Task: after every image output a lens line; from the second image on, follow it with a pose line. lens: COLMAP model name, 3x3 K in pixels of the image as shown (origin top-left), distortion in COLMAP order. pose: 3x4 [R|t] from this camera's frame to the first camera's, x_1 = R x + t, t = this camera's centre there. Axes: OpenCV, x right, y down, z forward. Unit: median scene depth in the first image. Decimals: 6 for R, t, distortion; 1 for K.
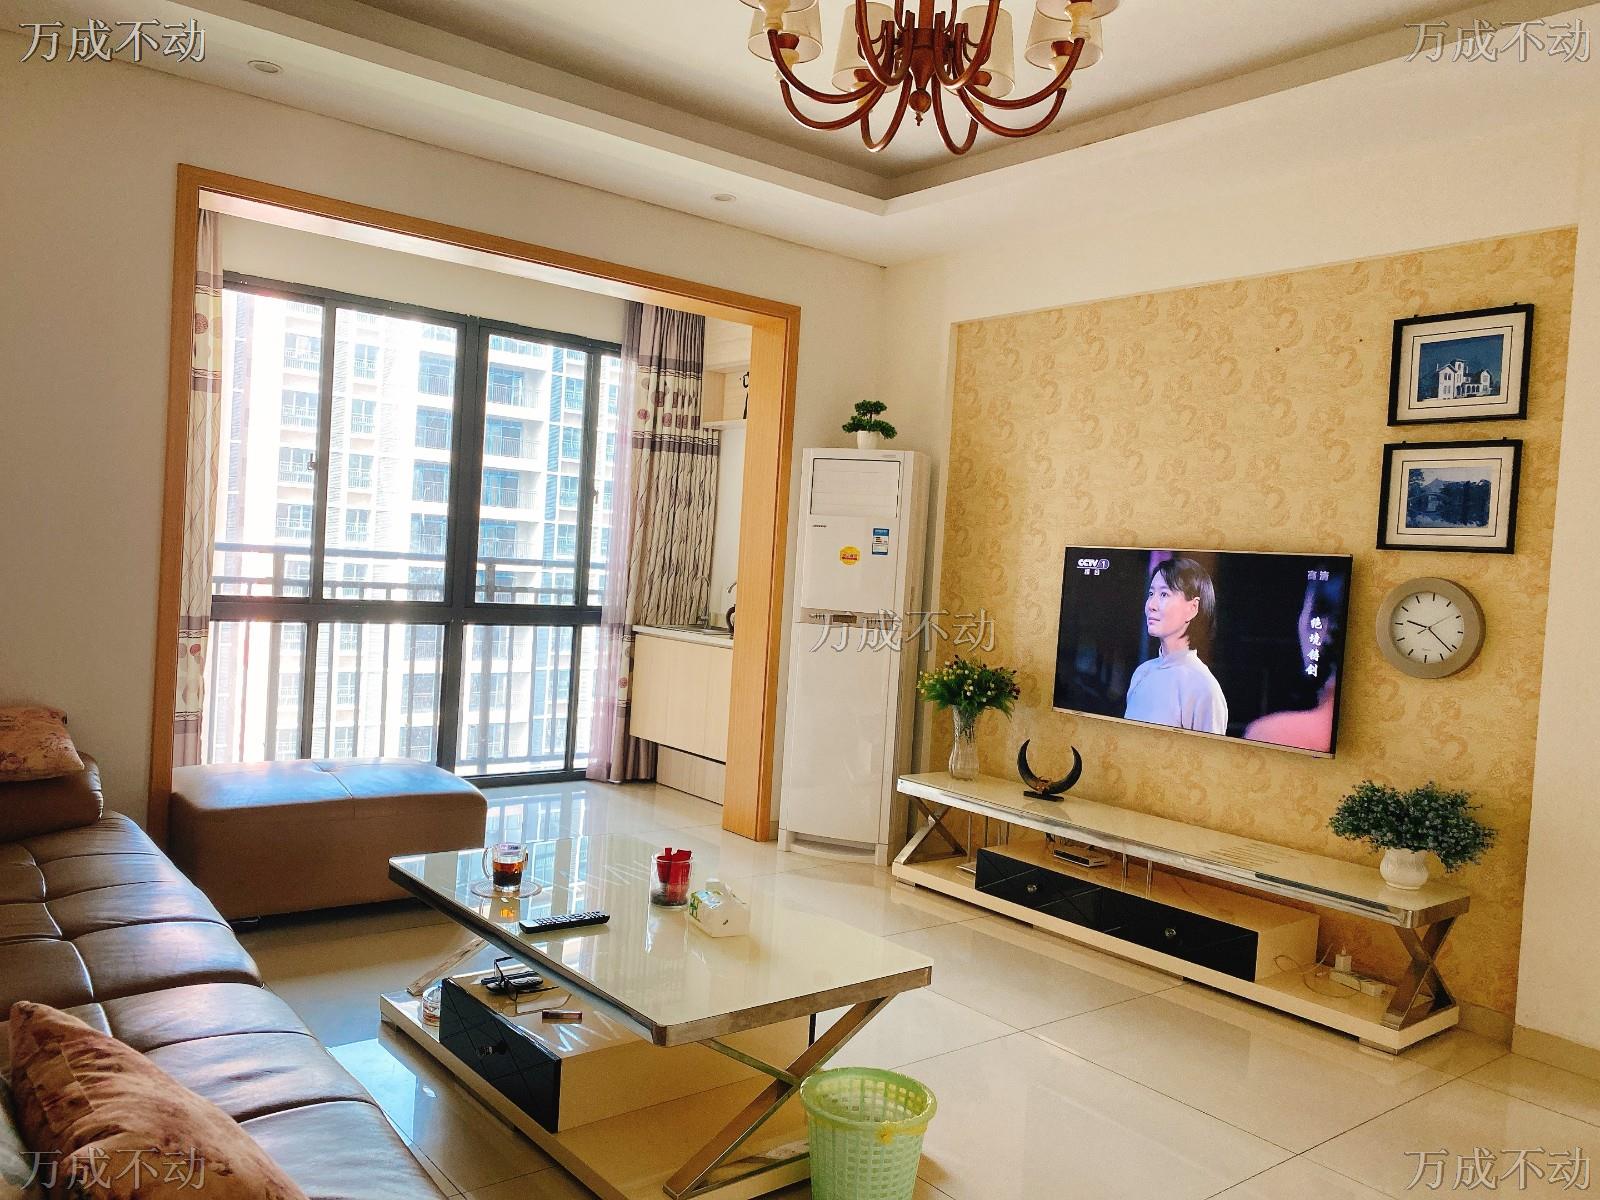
lens RADIAL K [[1221.7, 0, 800.0], [0, 1221.7, 600.0], [0, 0, 1]] dist [0.087542, -0.163418]
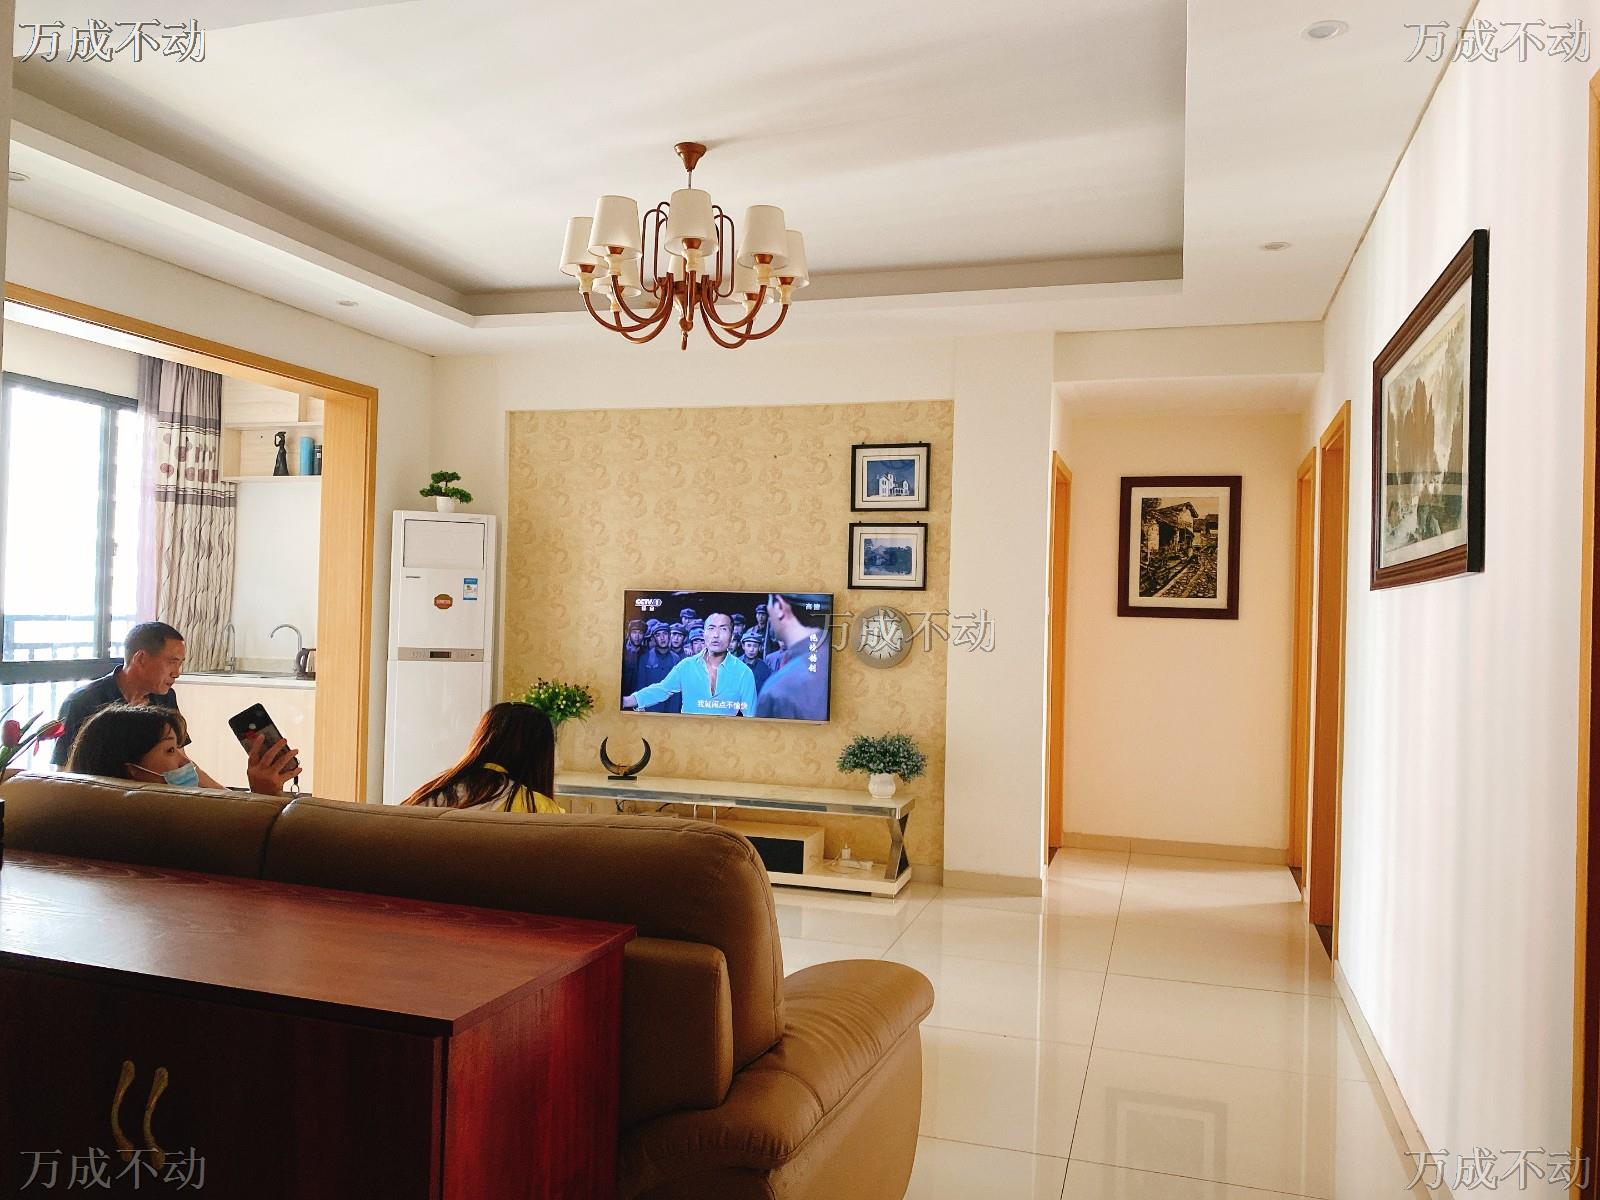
lens RADIAL K [[1221.7, 0, 800.0], [0, 1221.7, 600.0], [0, 0, 1]] dist [0.087542, -0.163418]
pose [[0.824474, -0.036557, 0.564718, -0.391815], [0.044077, 0.999028, 0.000321, -0.025414], [-0.564181, 0.024626, 0.825284, -0.214926]]
